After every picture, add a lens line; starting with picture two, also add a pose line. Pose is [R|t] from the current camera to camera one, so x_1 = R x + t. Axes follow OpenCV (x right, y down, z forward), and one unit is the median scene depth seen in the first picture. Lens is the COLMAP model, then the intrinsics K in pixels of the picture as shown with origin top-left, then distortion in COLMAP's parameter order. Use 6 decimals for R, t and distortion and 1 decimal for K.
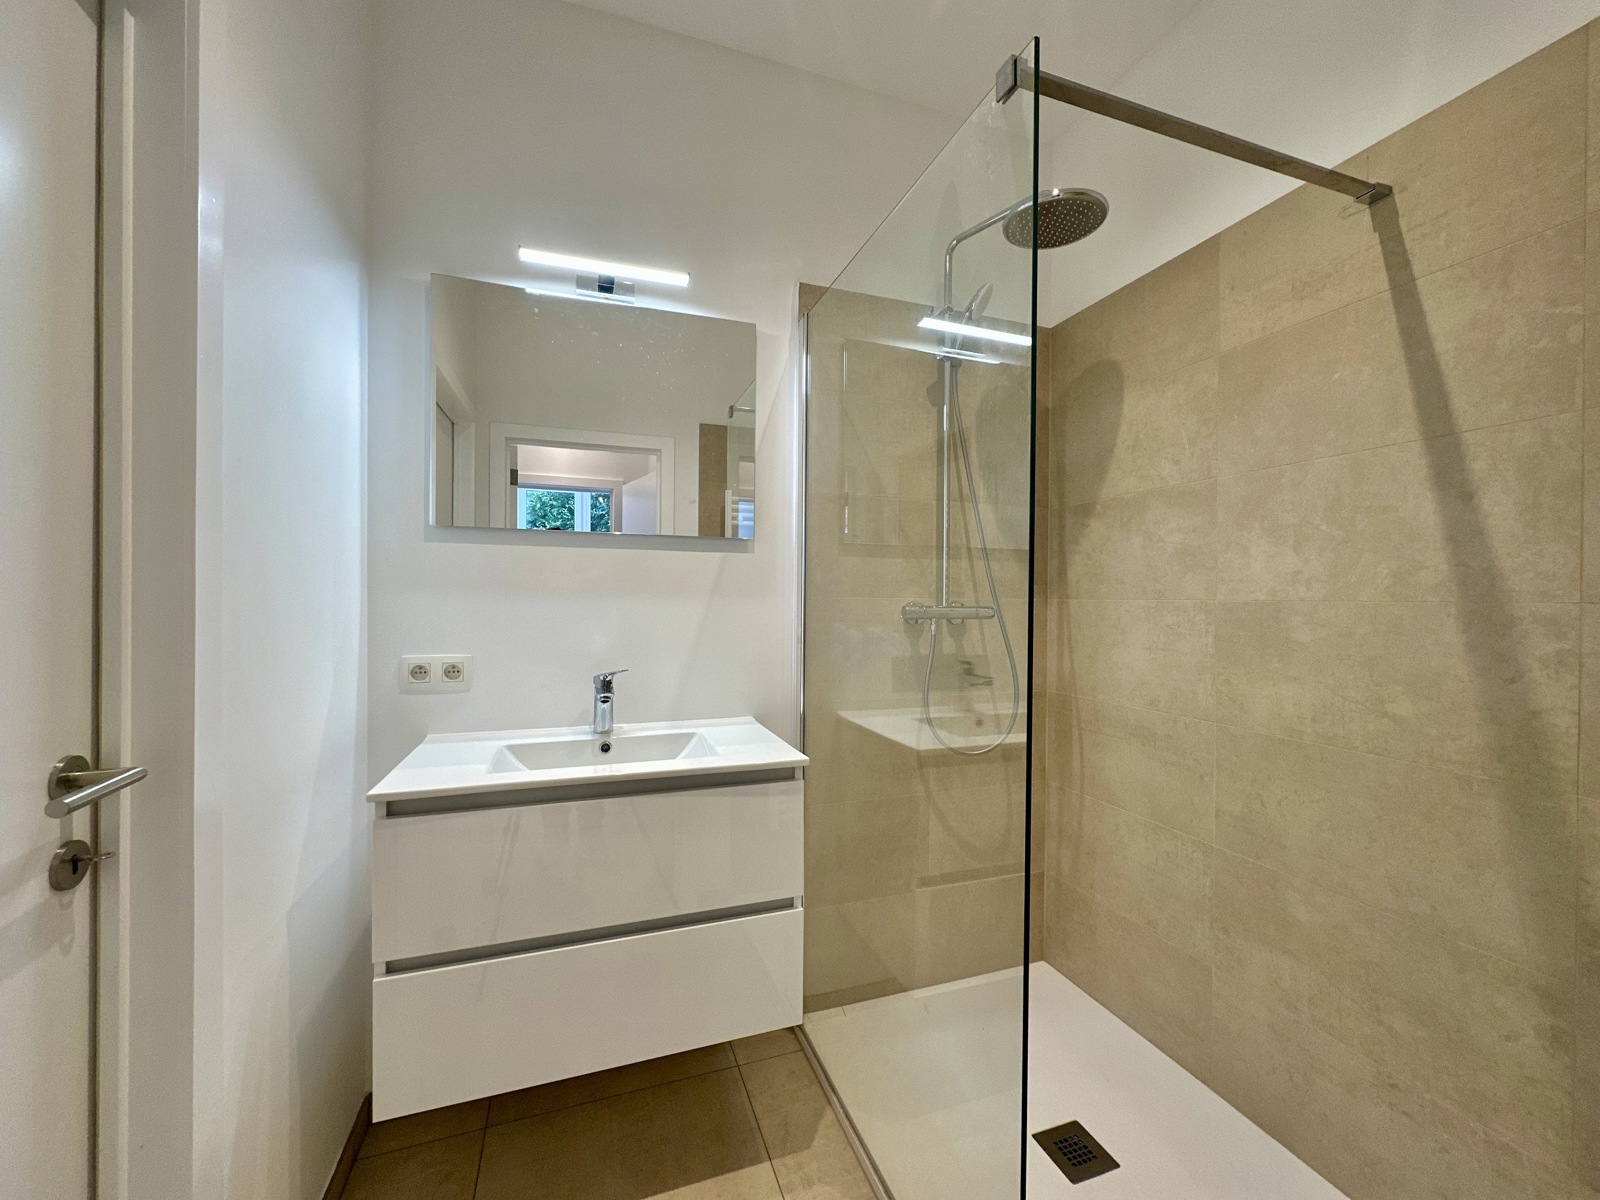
lens RADIAL K [[636.4, 0, 799.7], [0, 636.4, 599.1], [0, 0, 1]] dist [-0.002895, 0.000496]
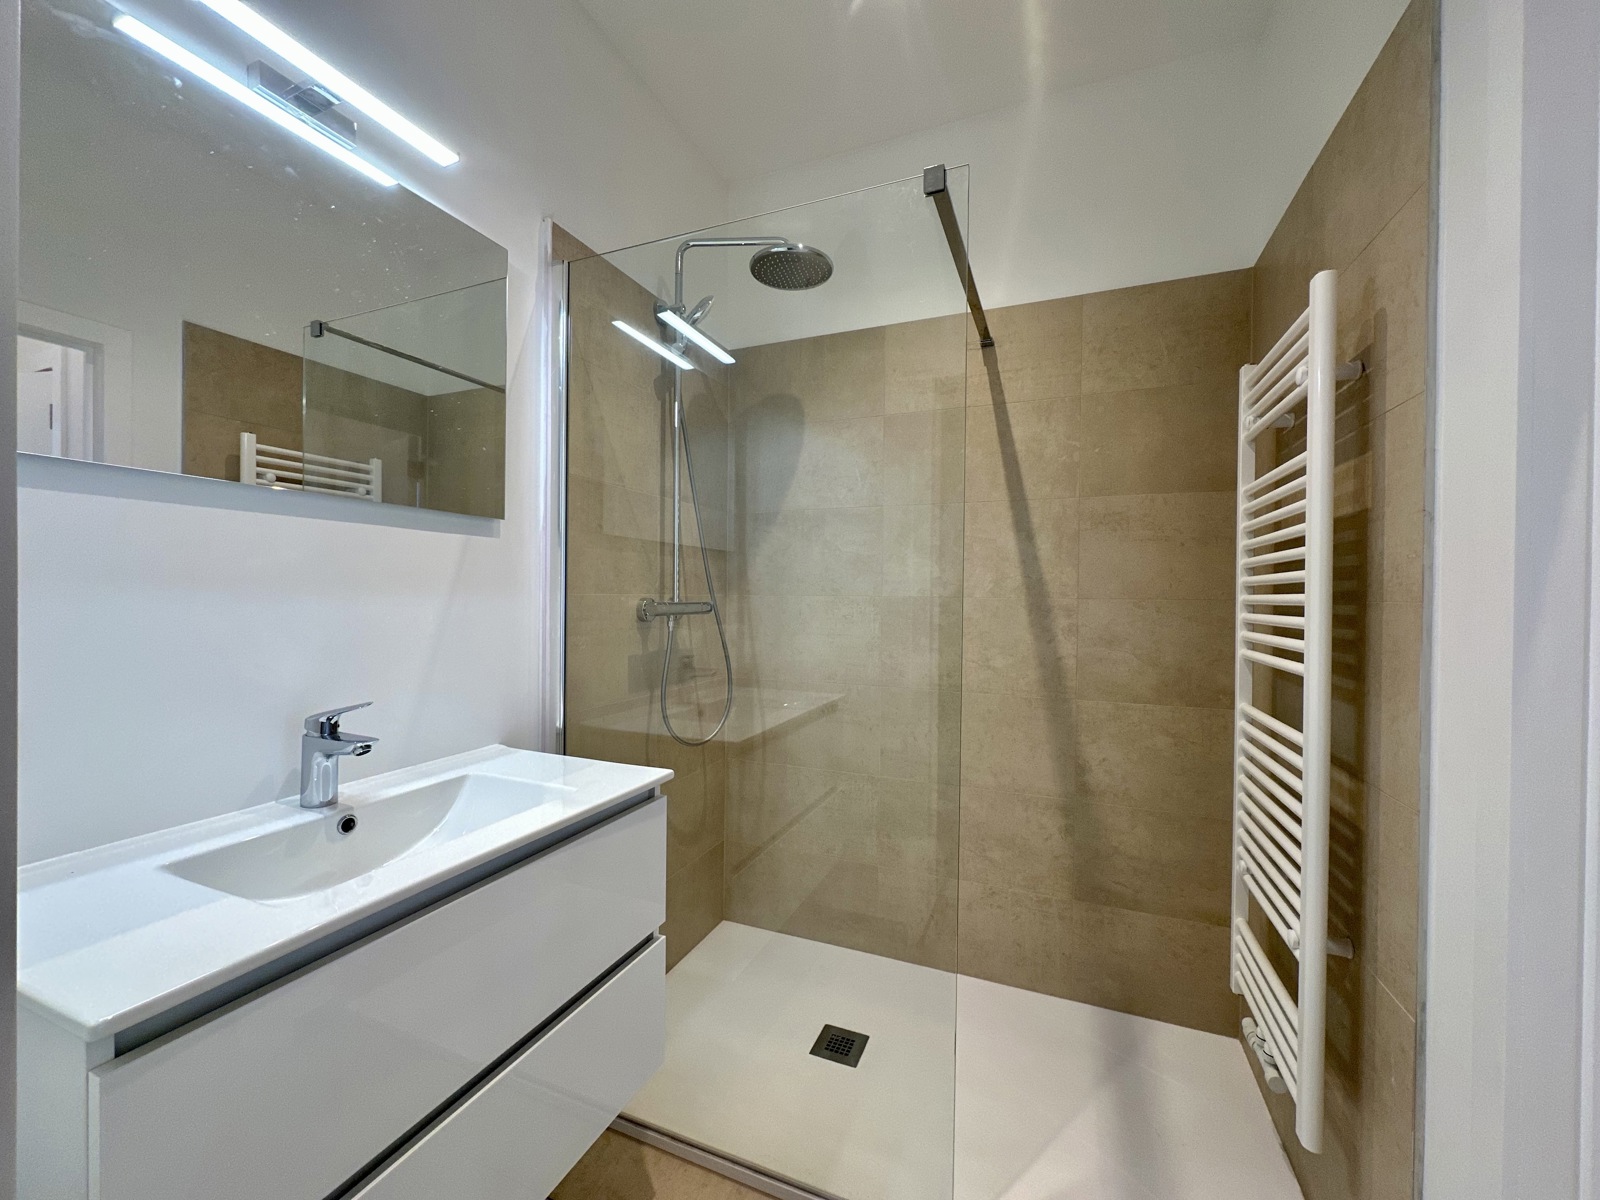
lens RADIAL K [[636.4, 0, 796.5], [0, 636.4, 598.7], [0, 0, 1]] dist [-0.002895, 0.000496]
pose [[0.667233, -0.005943, 0.744826, -0.471299], [-0.003337, 0.999934, 0.010968, -0.007476], [-0.744842, -0.009803, 0.667169, 0.219937]]
